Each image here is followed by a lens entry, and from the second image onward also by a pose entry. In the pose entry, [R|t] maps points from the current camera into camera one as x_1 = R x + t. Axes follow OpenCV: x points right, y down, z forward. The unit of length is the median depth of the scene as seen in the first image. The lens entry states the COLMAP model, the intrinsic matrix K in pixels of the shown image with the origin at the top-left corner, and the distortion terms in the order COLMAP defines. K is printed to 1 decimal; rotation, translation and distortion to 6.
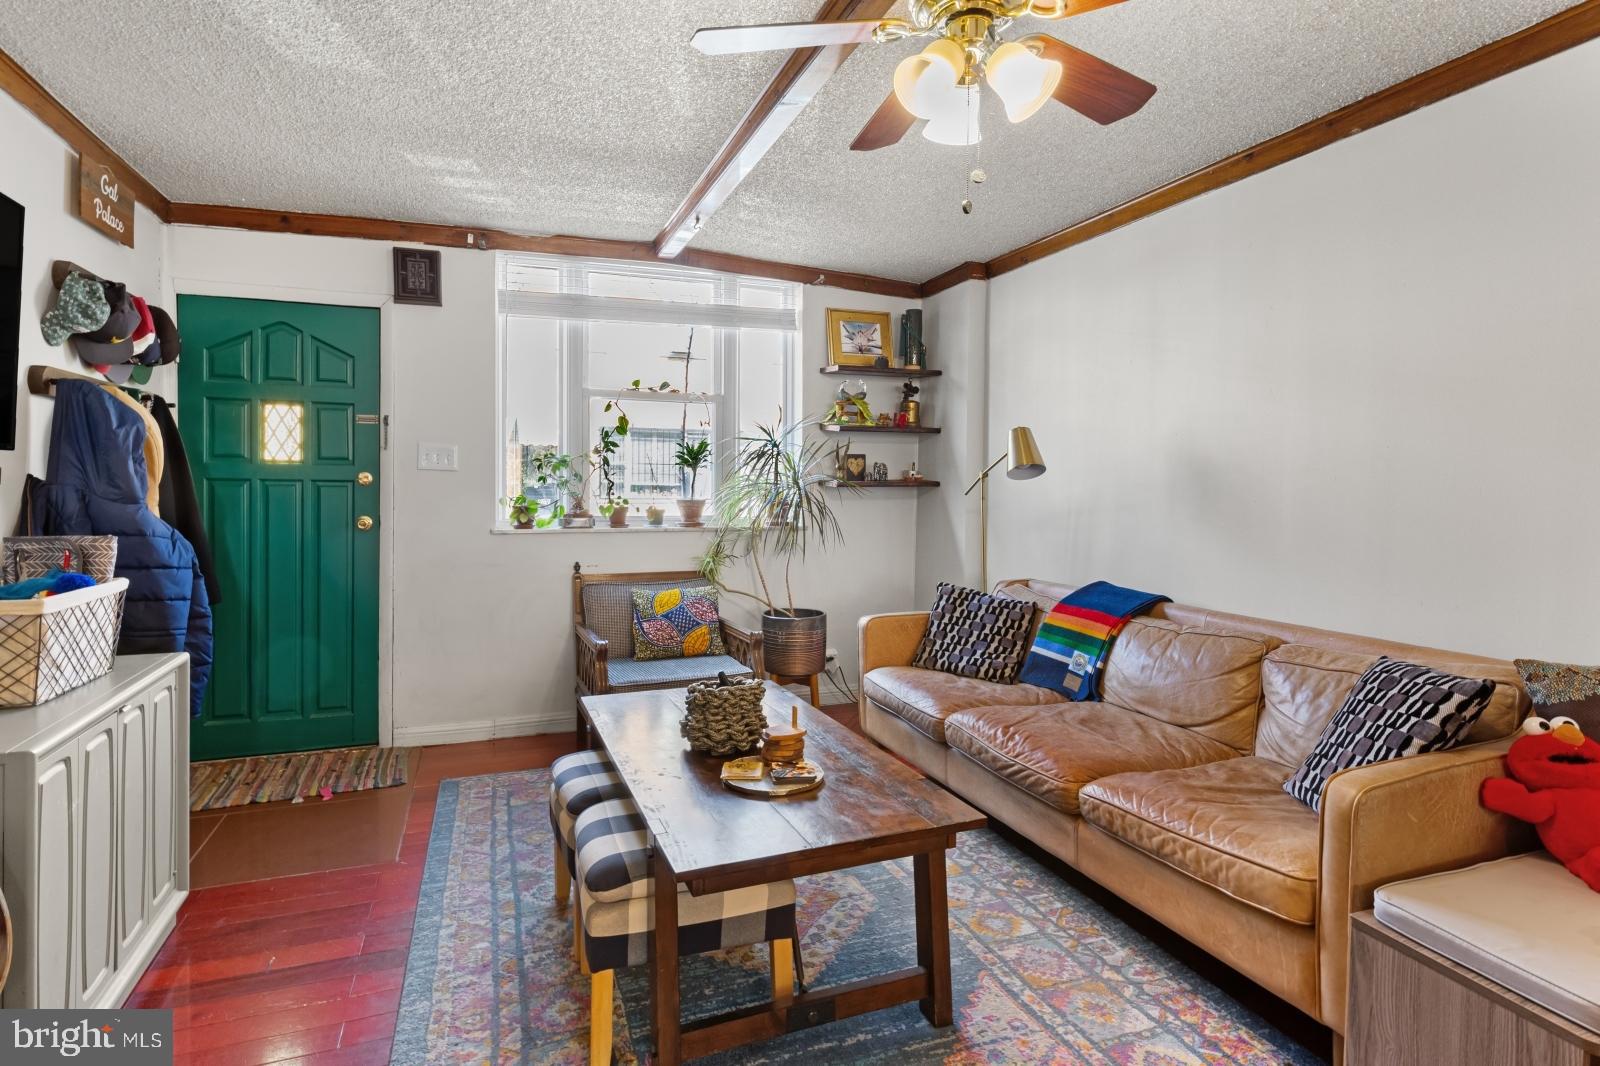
lens RADIAL K [[785.4, 0, 772.0], [0, 785.4, 499.6], [0, 0, 1]] dist [0.003715, -0.000255]
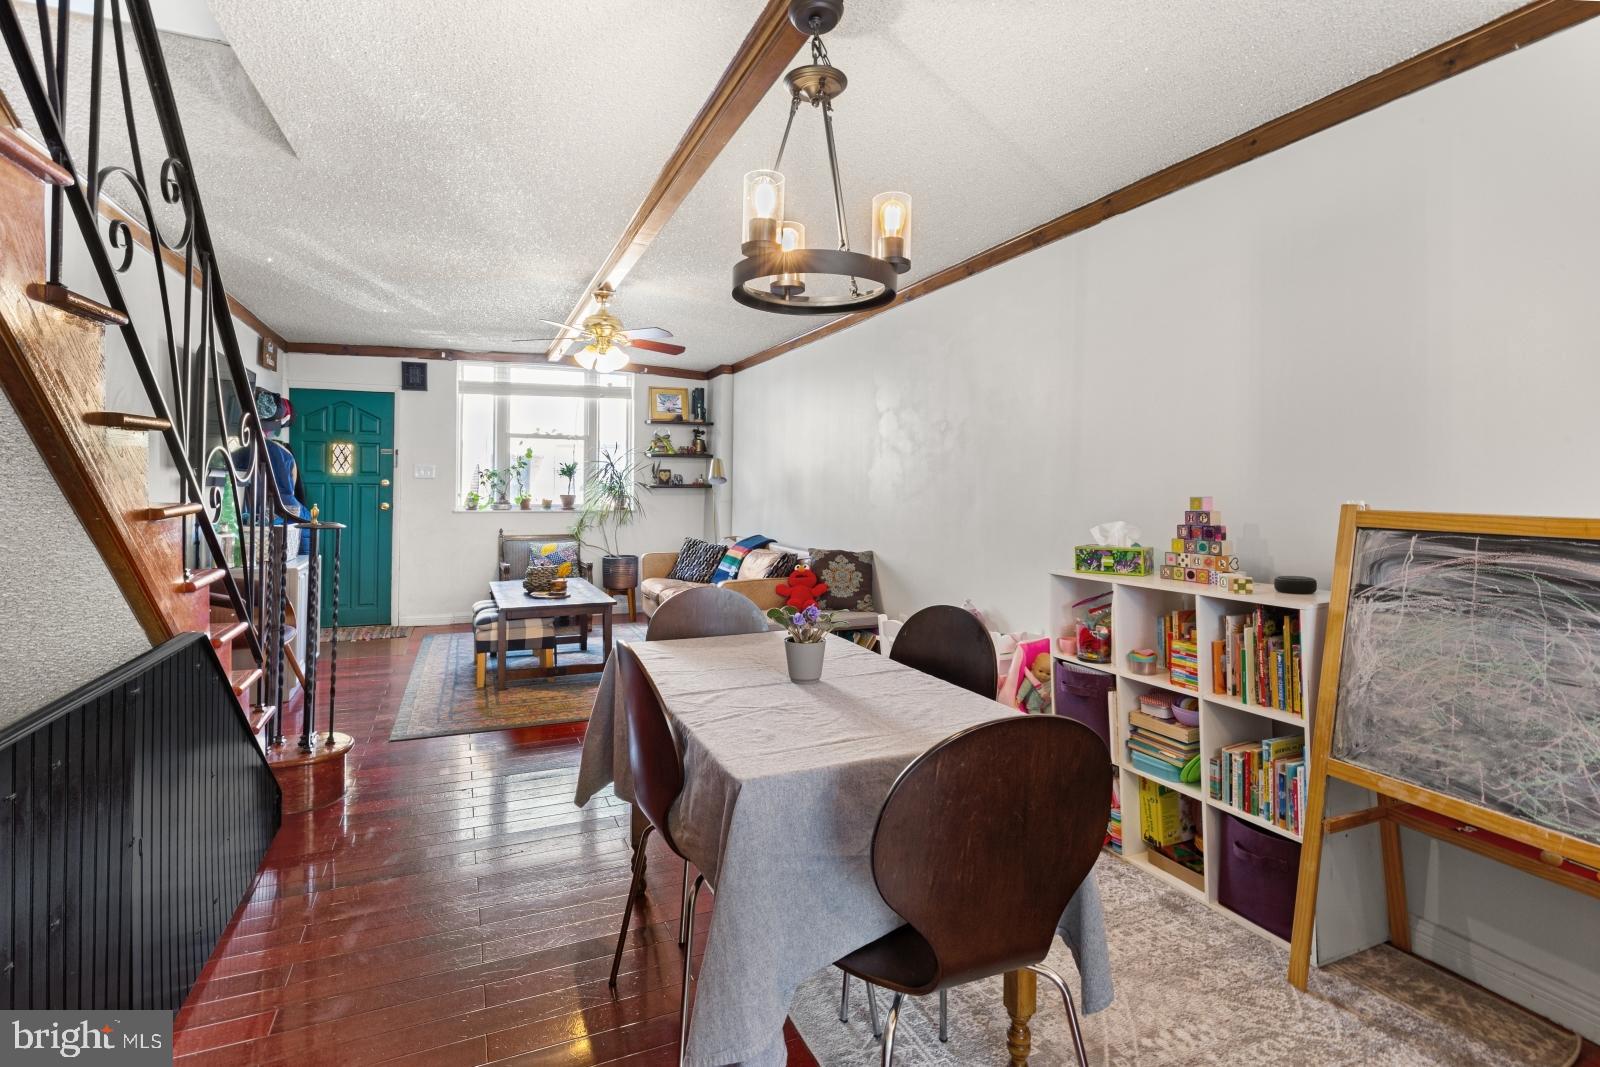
lens RADIAL K [[751.2, 0, 775.5], [0, 751.2, 490.0], [0, 0, 1]] dist [-0.000979, -0.000272]
pose [[0.999278, 0.002148, 0.037933, 0.348861], [-0.001590, 0.999890, -0.014733, 0.015530], [-0.037960, 0.014662, 0.999172, -0.833606]]
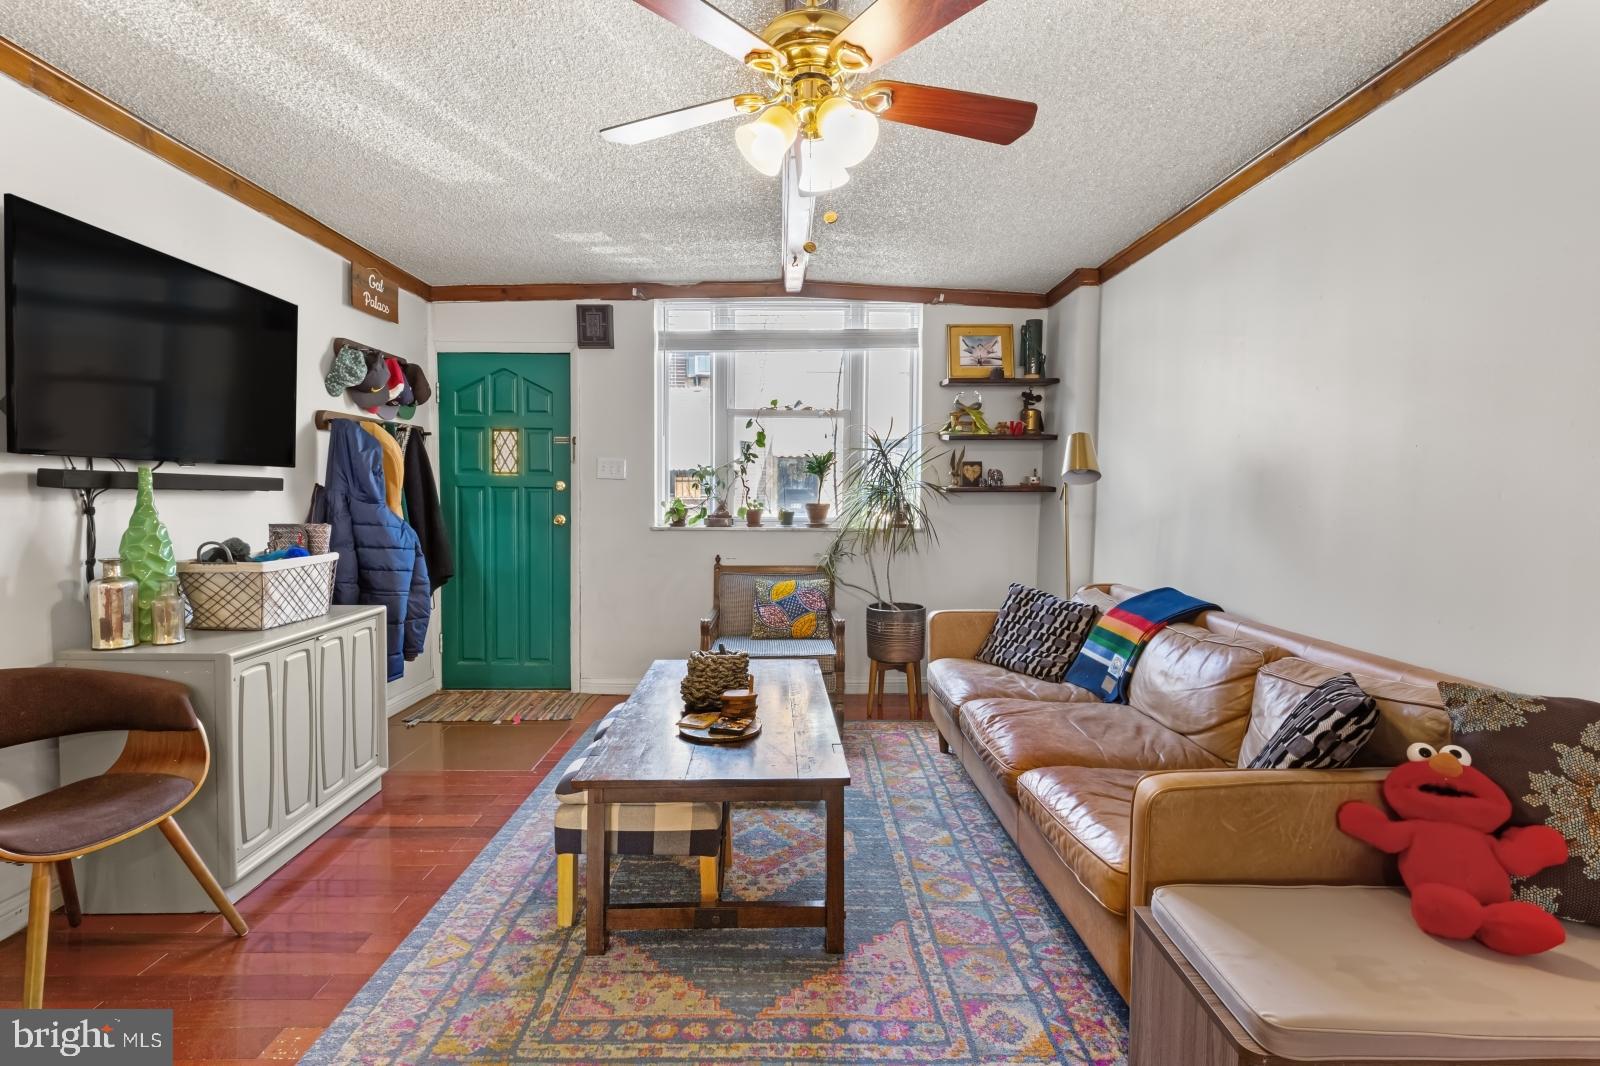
lens RADIAL K [[729.8, 0, 802.2], [0, 729.8, 525.6], [0, 0, 1]] dist [0.003490, -0.000151]
pose [[0.945048, 0.014625, -0.326604, 0.254824], [-0.005558, 0.999573, 0.028679, 0.002269], [0.326884, -0.025288, 0.944726, -0.011375]]
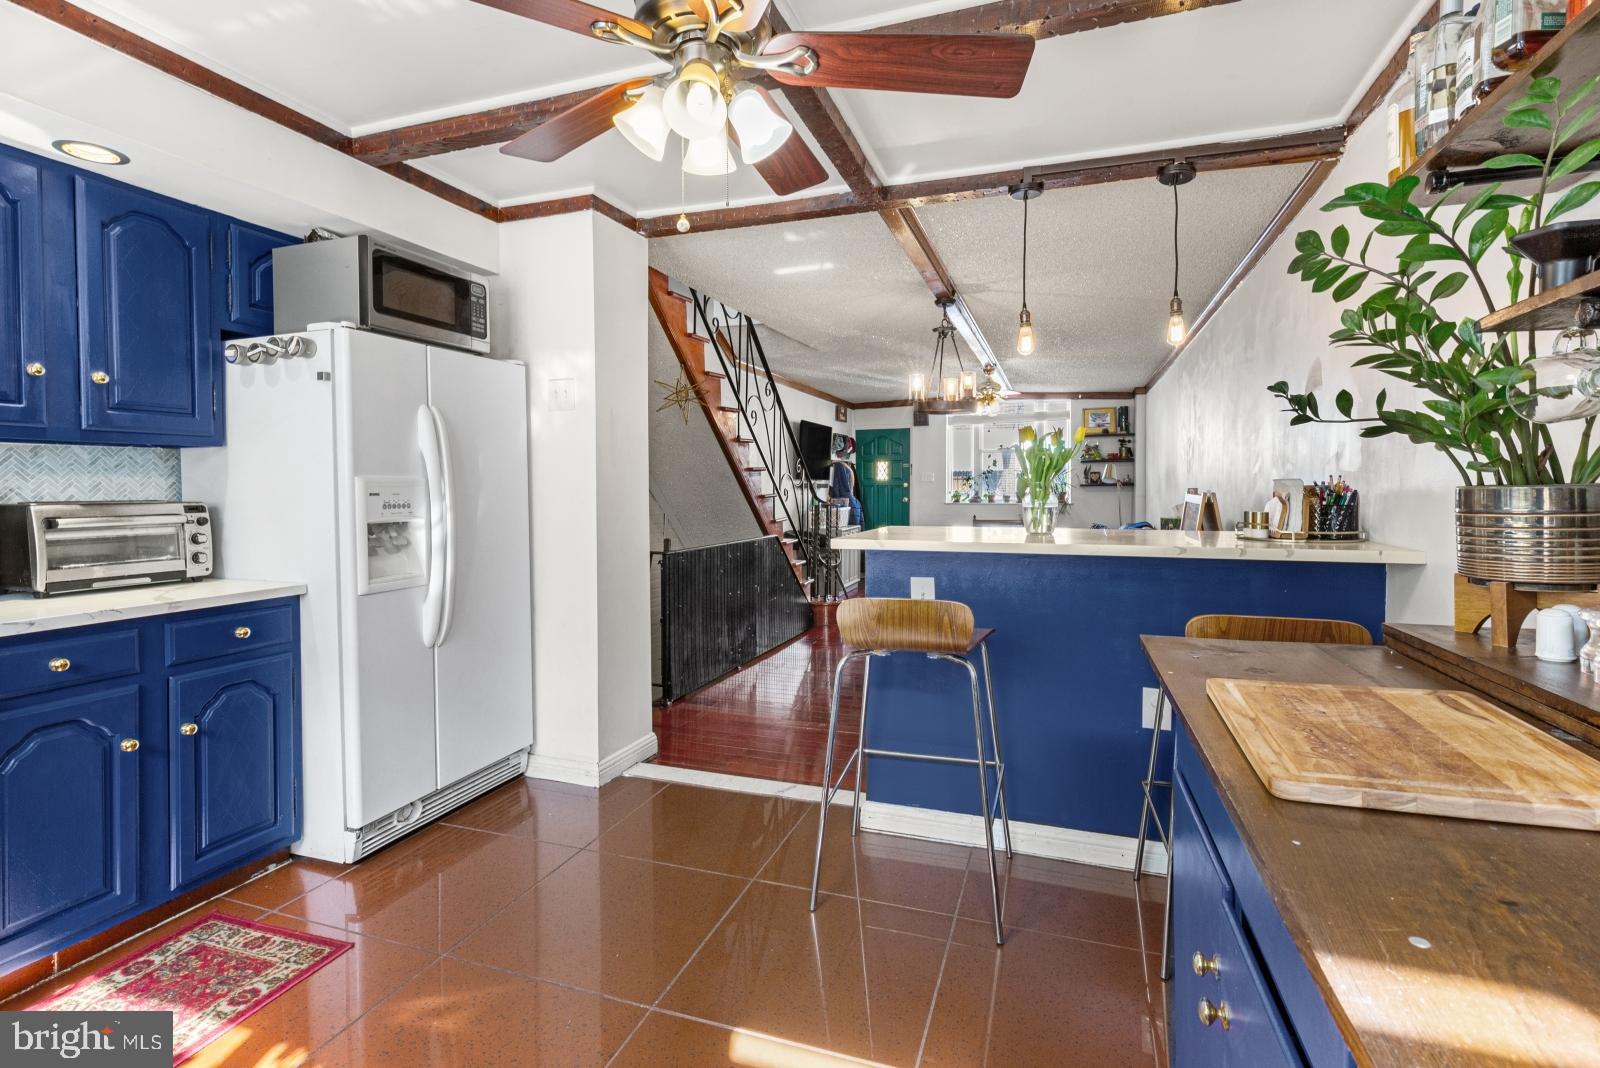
lens RADIAL K [[762.0, 0, 793.4], [0, 762.0, 491.3], [0, 0, 1]] dist [0.001665, -0.000293]
pose [[0.764961, -0.006194, -0.644047, 1.031185], [-0.001572, 0.999933, -0.011483, 0.030661], [0.644075, 0.009796, 0.764900, -1.505043]]
